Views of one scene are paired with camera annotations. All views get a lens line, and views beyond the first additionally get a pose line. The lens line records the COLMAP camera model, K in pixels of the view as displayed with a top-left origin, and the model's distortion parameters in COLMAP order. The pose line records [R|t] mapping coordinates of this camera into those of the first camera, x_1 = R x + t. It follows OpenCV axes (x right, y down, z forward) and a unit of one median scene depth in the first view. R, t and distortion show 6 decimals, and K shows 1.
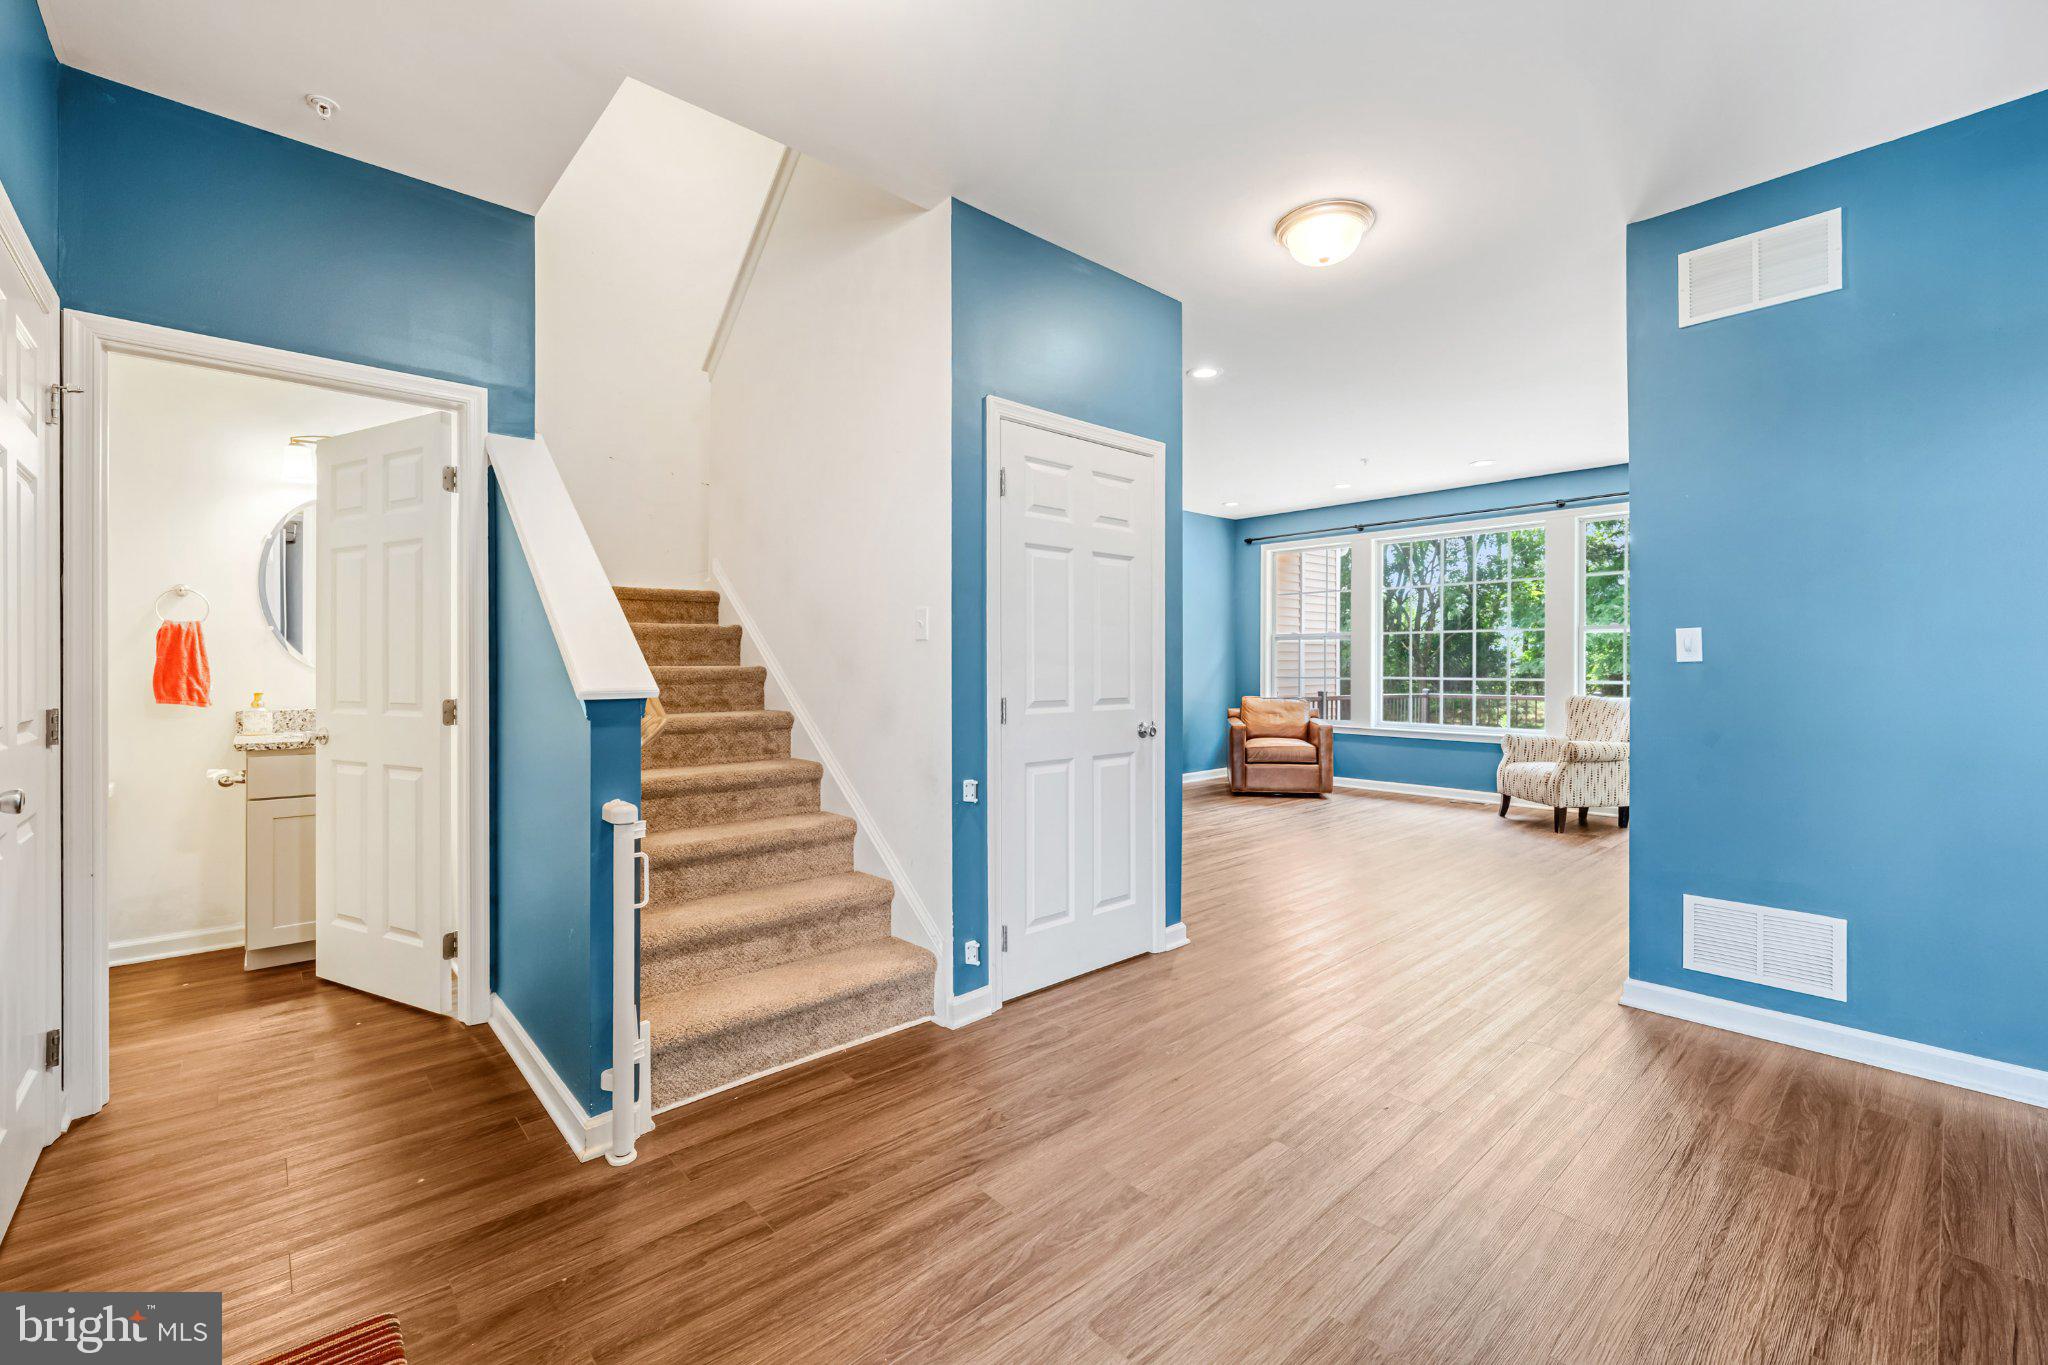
lens RADIAL K [[865.7, 0, 1027.9], [0, 865.7, 666.9], [0, 0, 1]] dist [-0.001569, 0.002005]
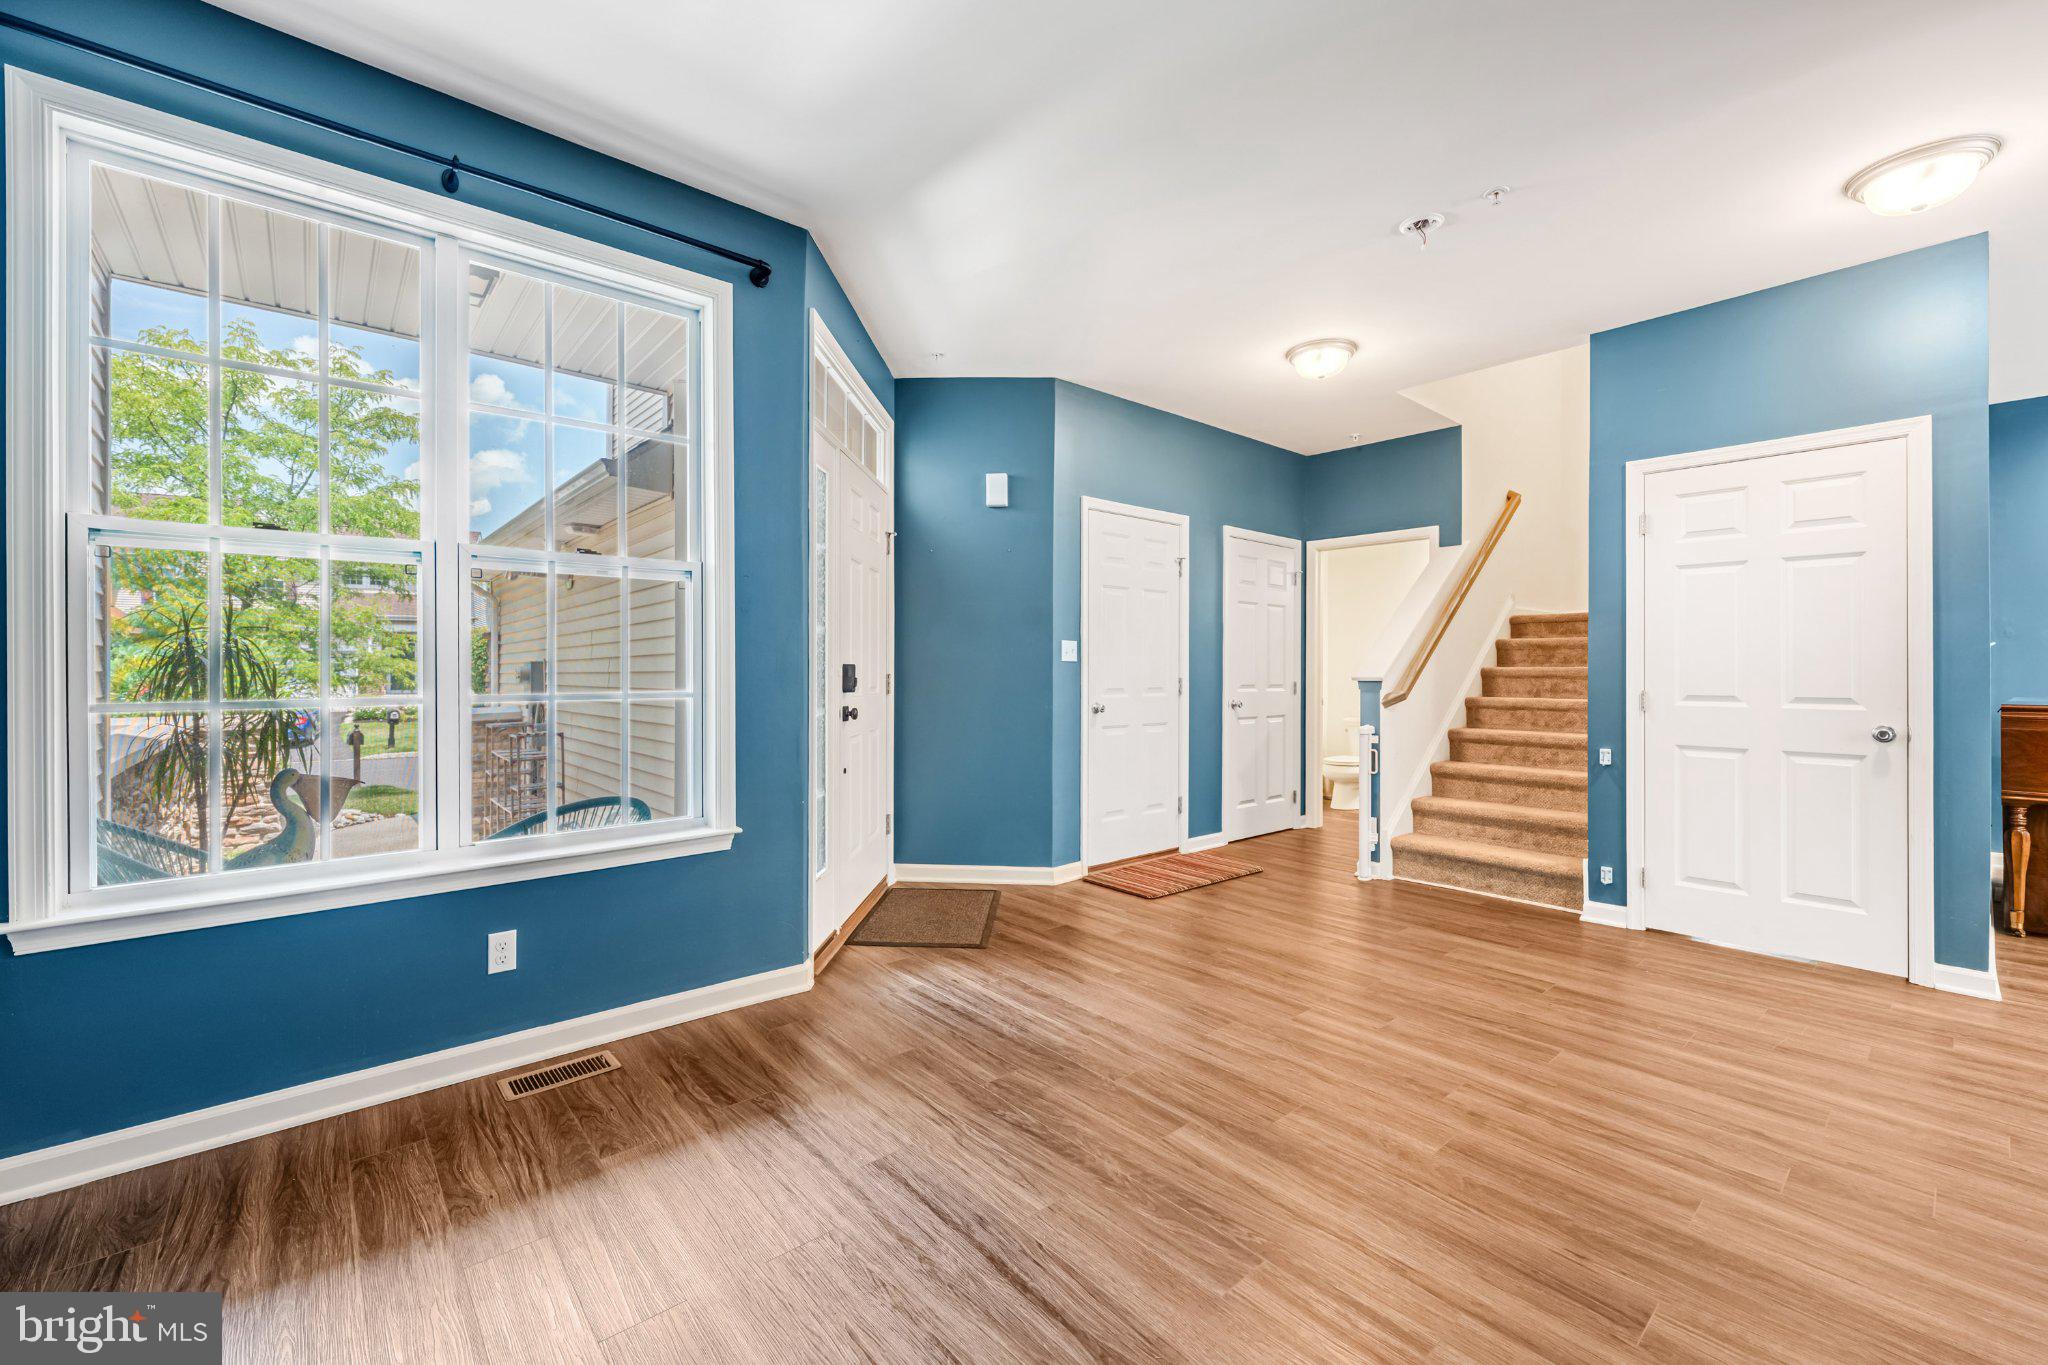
lens RADIAL K [[841.6, 0, 1026.5], [0, 841.6, 670.3], [0, 0, 1]] dist [0.002698, 0.000941]
pose [[-0.019152, 0.001514, -0.999815, 0.493384], [-0.003803, 0.999992, 0.001587, 0.002848], [0.999809, 0.003833, -0.019146, 0.040202]]
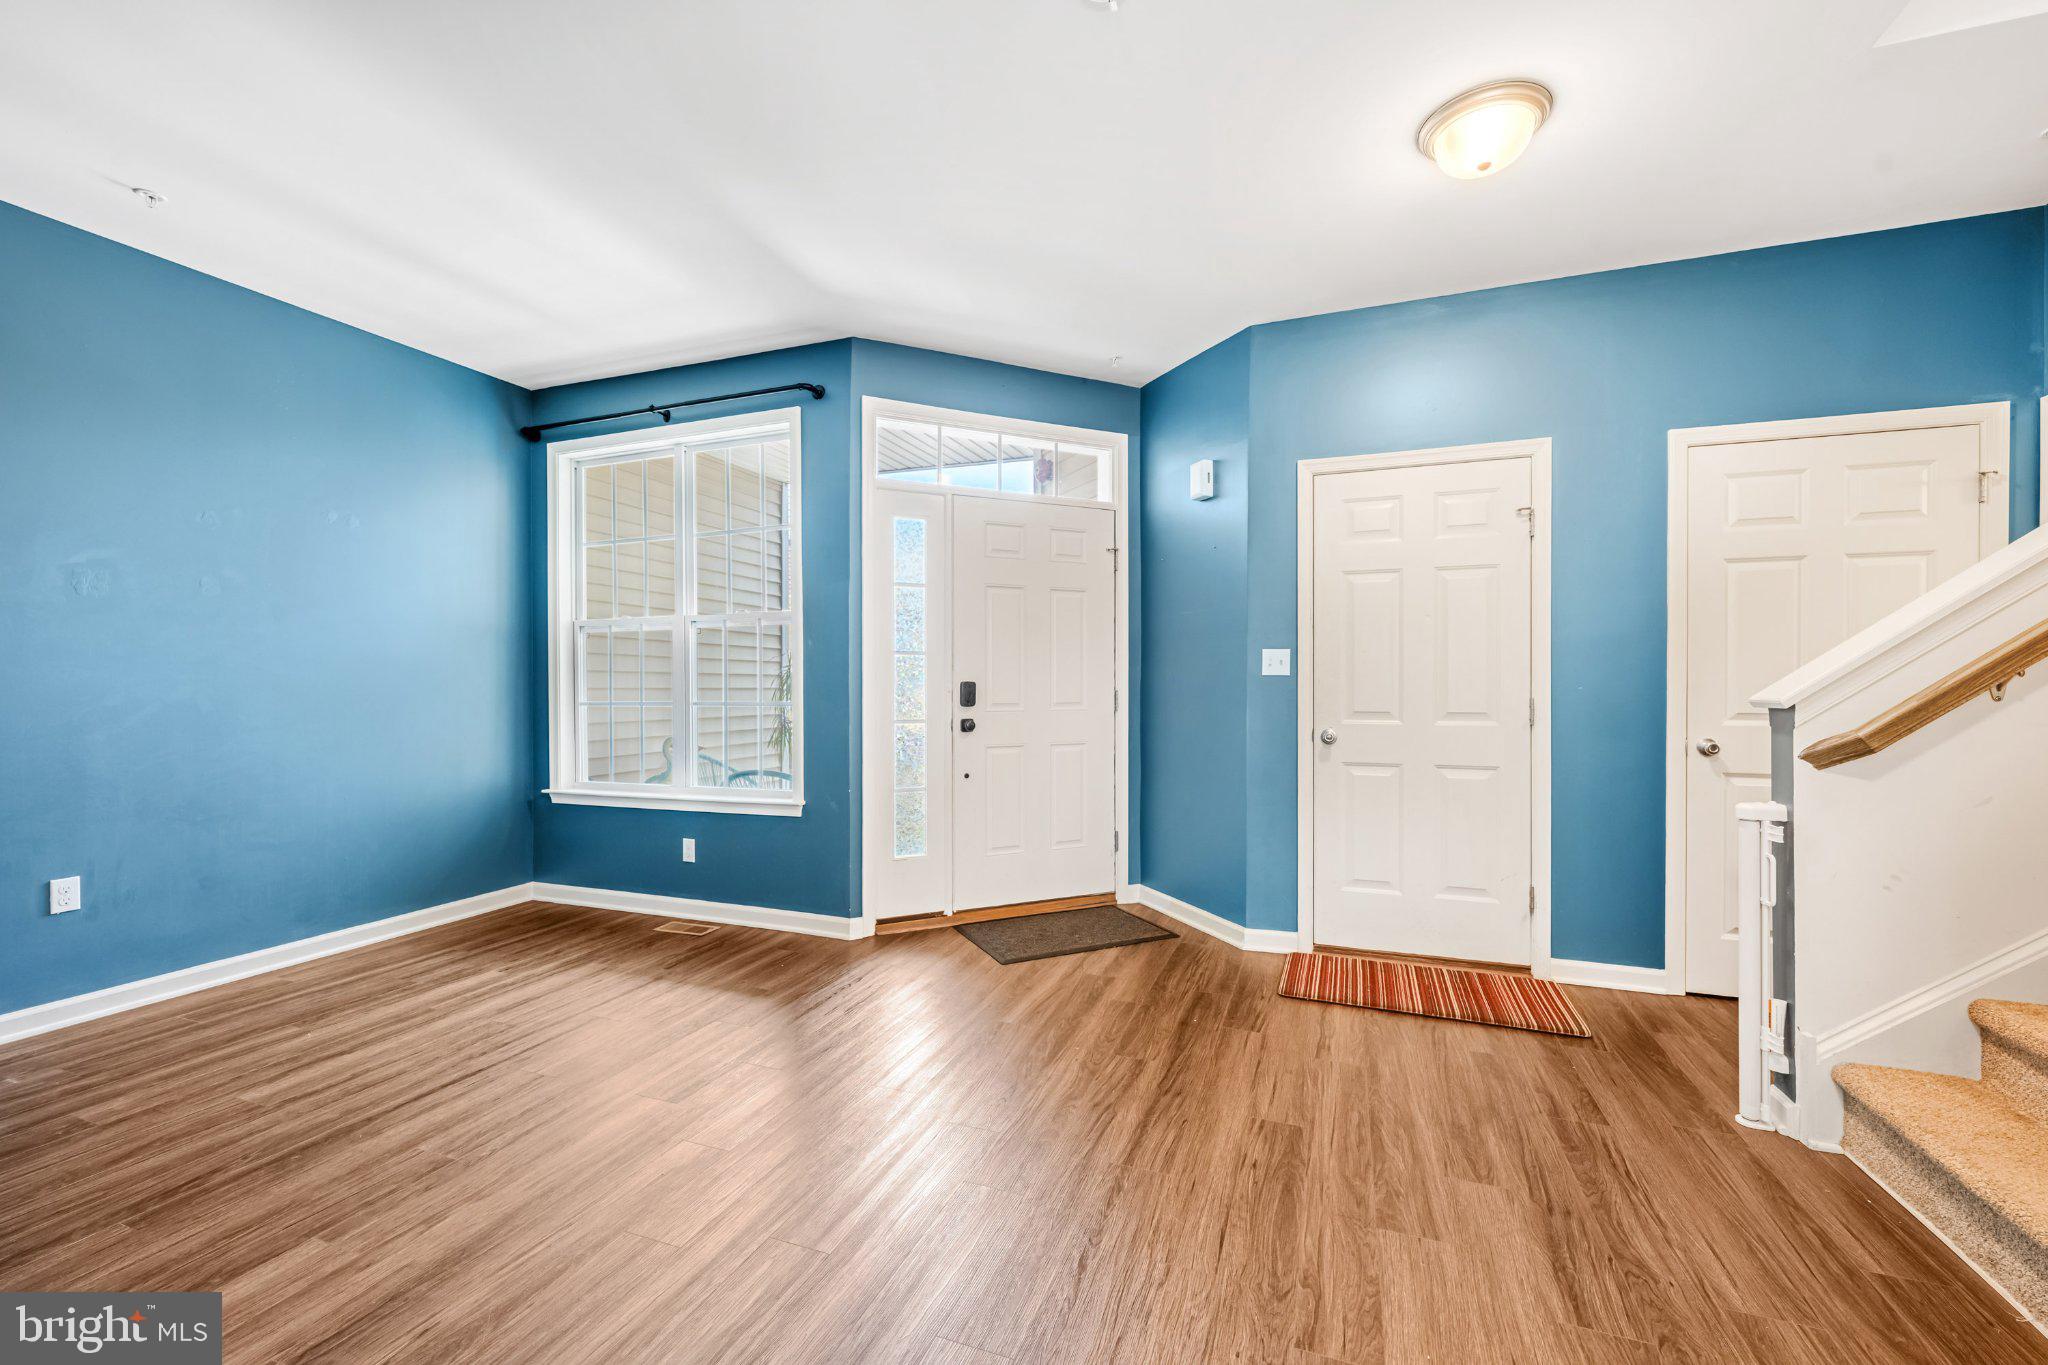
lens RADIAL K [[841.6, 0, 1028.0], [0, 841.6, 691.5], [0, 0, 1]] dist [0.002698, 0.000941]
pose [[-0.892174, 0.002881, -0.451684, 0.230950], [-0.000539, 0.999972, 0.007443, 0.002782], [0.451693, 0.006883, -0.892147, 0.423352]]
